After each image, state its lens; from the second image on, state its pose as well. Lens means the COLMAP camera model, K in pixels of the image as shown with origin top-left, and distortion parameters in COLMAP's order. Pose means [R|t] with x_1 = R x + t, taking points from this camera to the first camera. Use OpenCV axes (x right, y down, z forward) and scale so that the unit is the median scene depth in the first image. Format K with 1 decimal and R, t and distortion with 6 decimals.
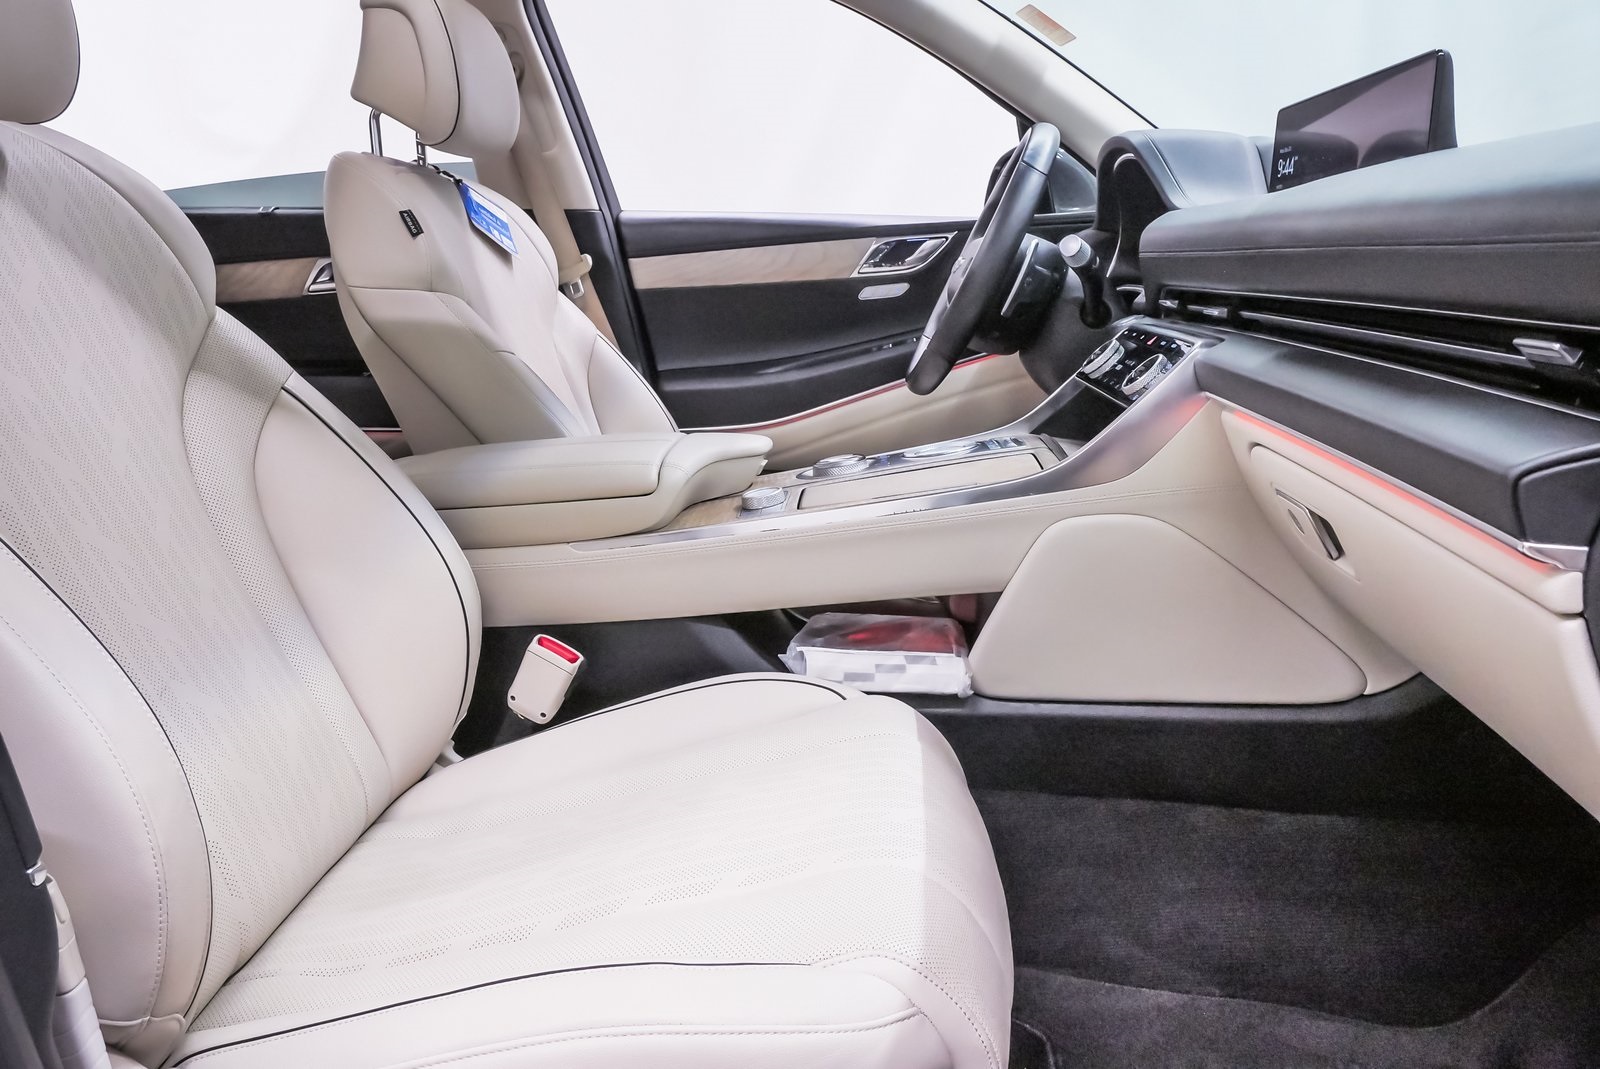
lens RADIAL K [[1169.5, 0, 800.0], [0, 1169.5, 534.5], [0, 0, 1]] dist [-0.048906, 0.027635]
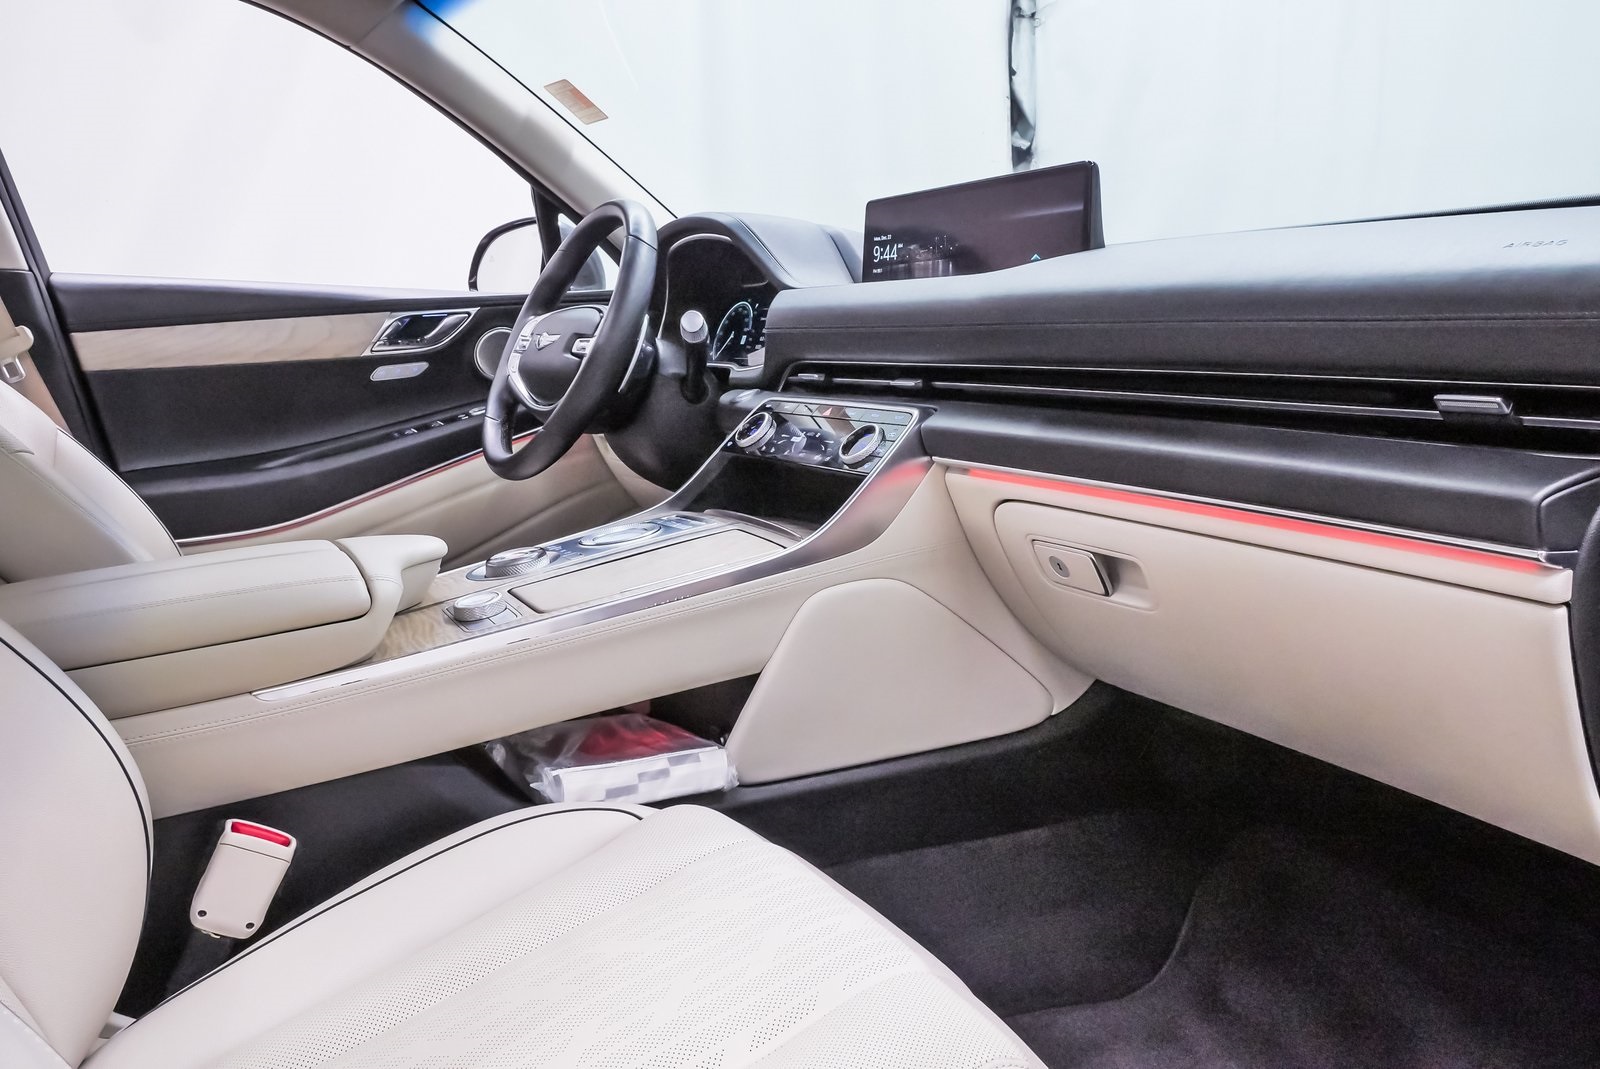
lens RADIAL K [[1169.5, 0, 800.0], [0, 1169.5, 534.5], [0, 0, 1]] dist [-0.048906, 0.027635]
pose [[0.827966, -0.083217, 0.554570, -0.263401], [0.120559, 0.992219, -0.031103, -0.024772], [-0.547666, 0.092610, 0.831556, 0.133327]]
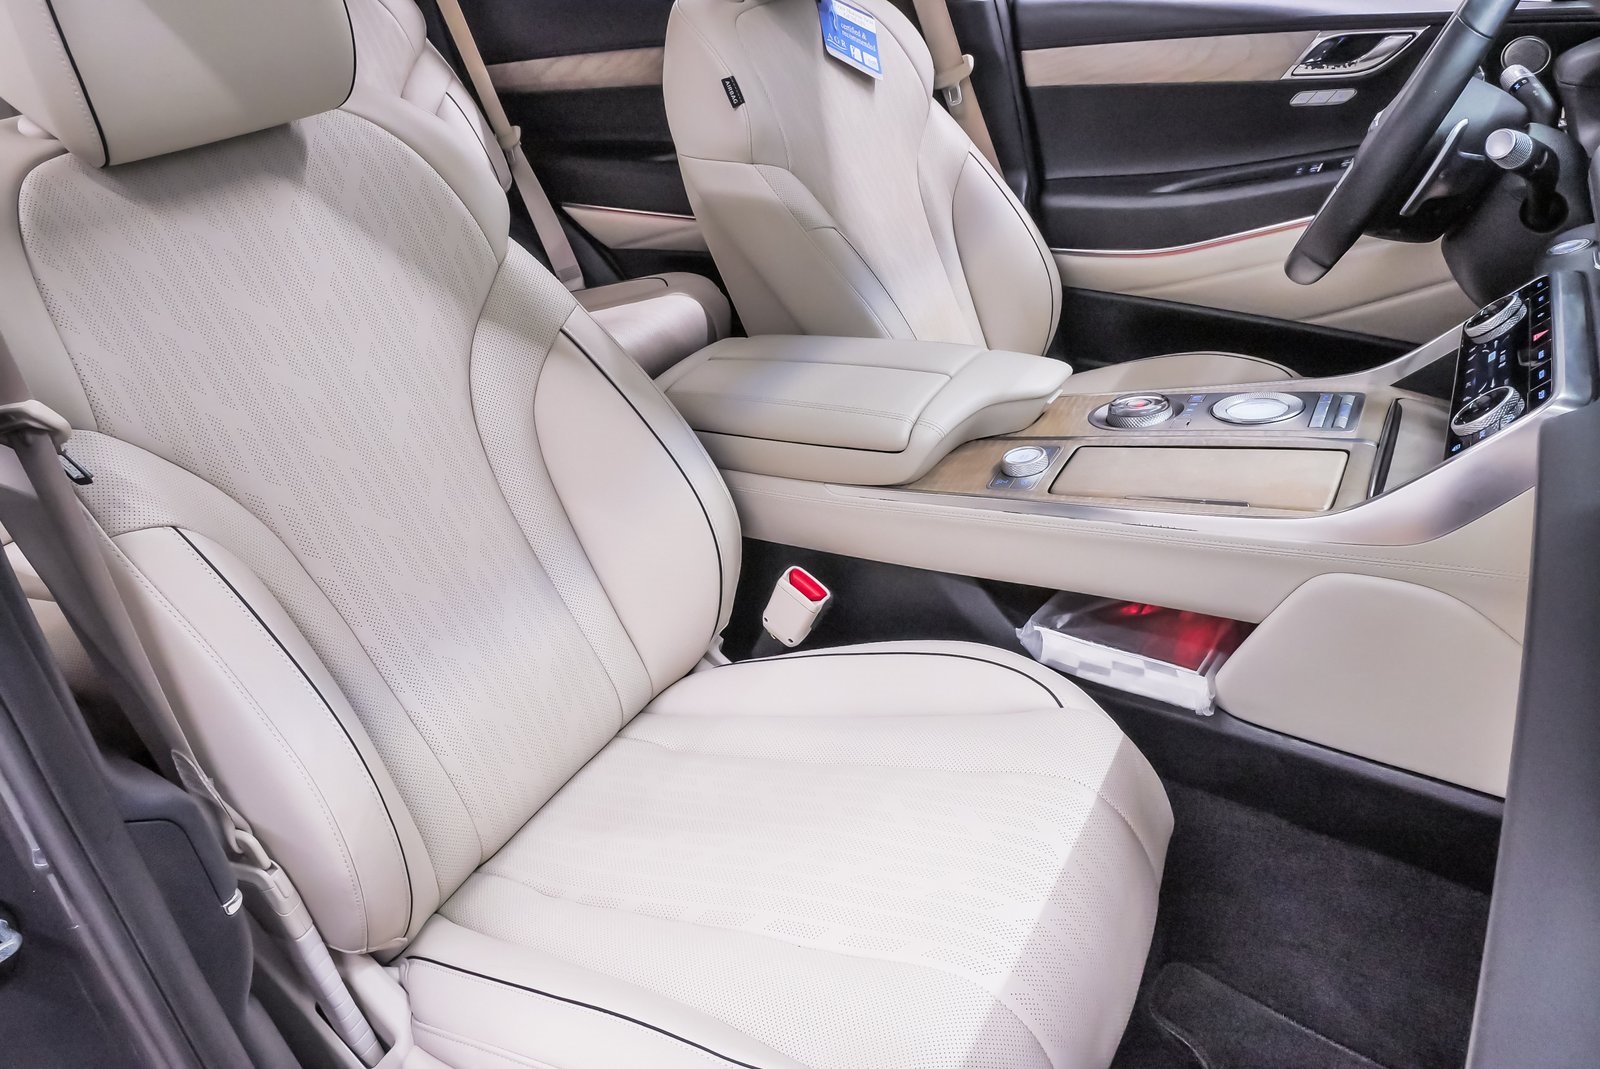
lens RADIAL K [[1169.5, 0, 800.0], [0, 1169.5, 534.5], [0, 0, 1]] dist [-0.048906, 0.027635]
pose [[0.906384, 0.166596, -0.388218, 0.152285], [-0.042043, 0.949969, 0.309502, -0.220483], [0.420357, -0.264206, 0.868041, 0.086936]]
